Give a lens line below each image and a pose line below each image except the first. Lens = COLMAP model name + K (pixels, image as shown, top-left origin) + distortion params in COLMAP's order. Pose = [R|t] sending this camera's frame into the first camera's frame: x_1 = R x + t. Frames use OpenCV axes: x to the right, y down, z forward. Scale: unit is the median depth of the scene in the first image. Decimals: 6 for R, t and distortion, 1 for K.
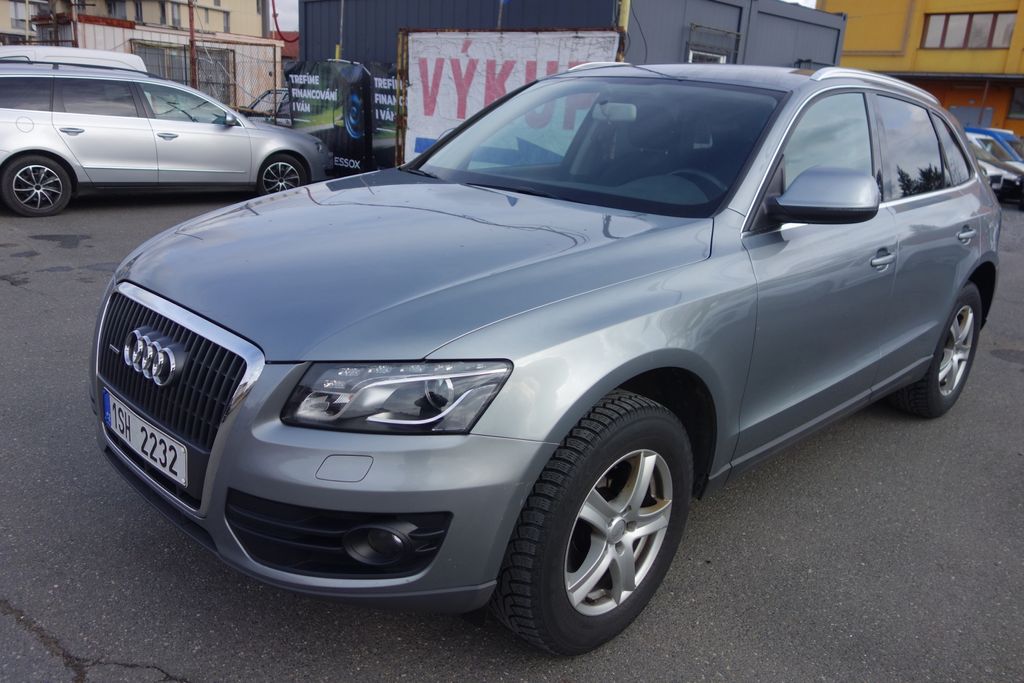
lens RADIAL K [[804.4, 0, 514.3], [0, 804.4, 339.5], [0, 0, 1]] dist [0.013690, -0.010182]
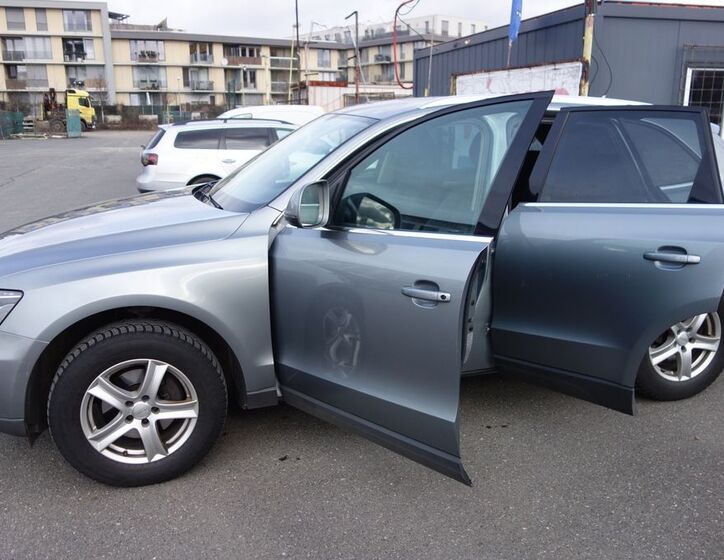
lens RADIAL K [[657.2, 0, 360.2], [0, 657.2, 280.4], [0, 0, 1]] dist [0.011257, 0.000000]
pose [[0.884345, 0.047475, -0.464413, 0.562164], [-0.074241, 0.996457, -0.039508, 0.002278], [0.460892, 0.069417, 0.884737, 0.026168]]
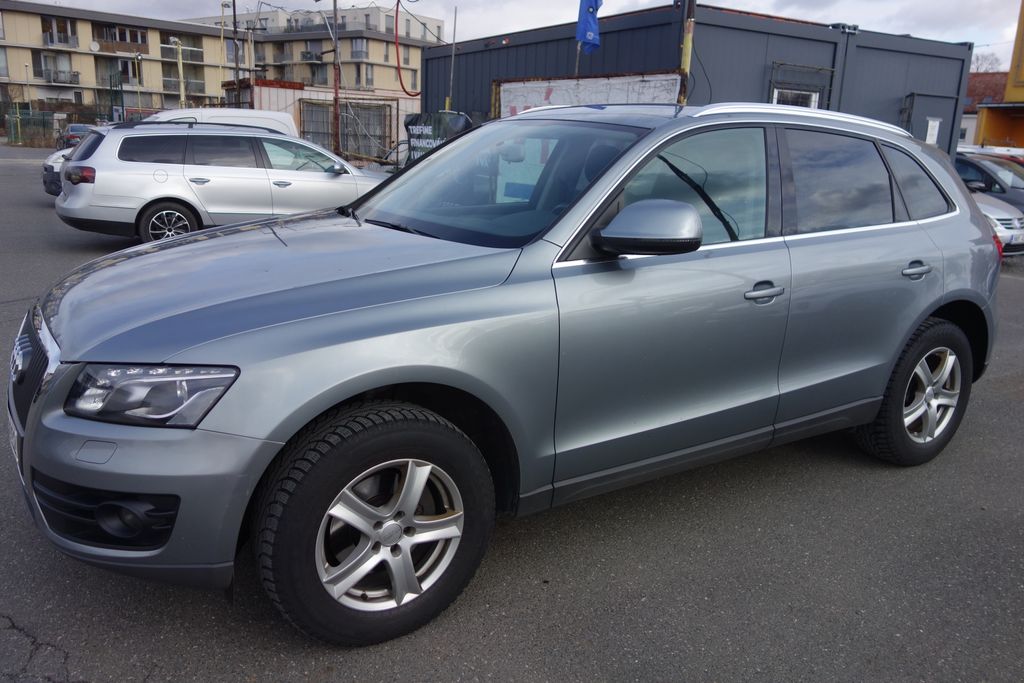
lens RADIAL K [[804.4, 0, 512.1], [0, 804.4, 341.8], [0, 0, 1]] dist [0.013690, -0.010182]
pose [[0.977552, 0.025169, -0.209188, 0.262769], [-0.035679, 0.998275, -0.046619, 0.012863], [0.207654, 0.053036, 0.976764, -0.018503]]
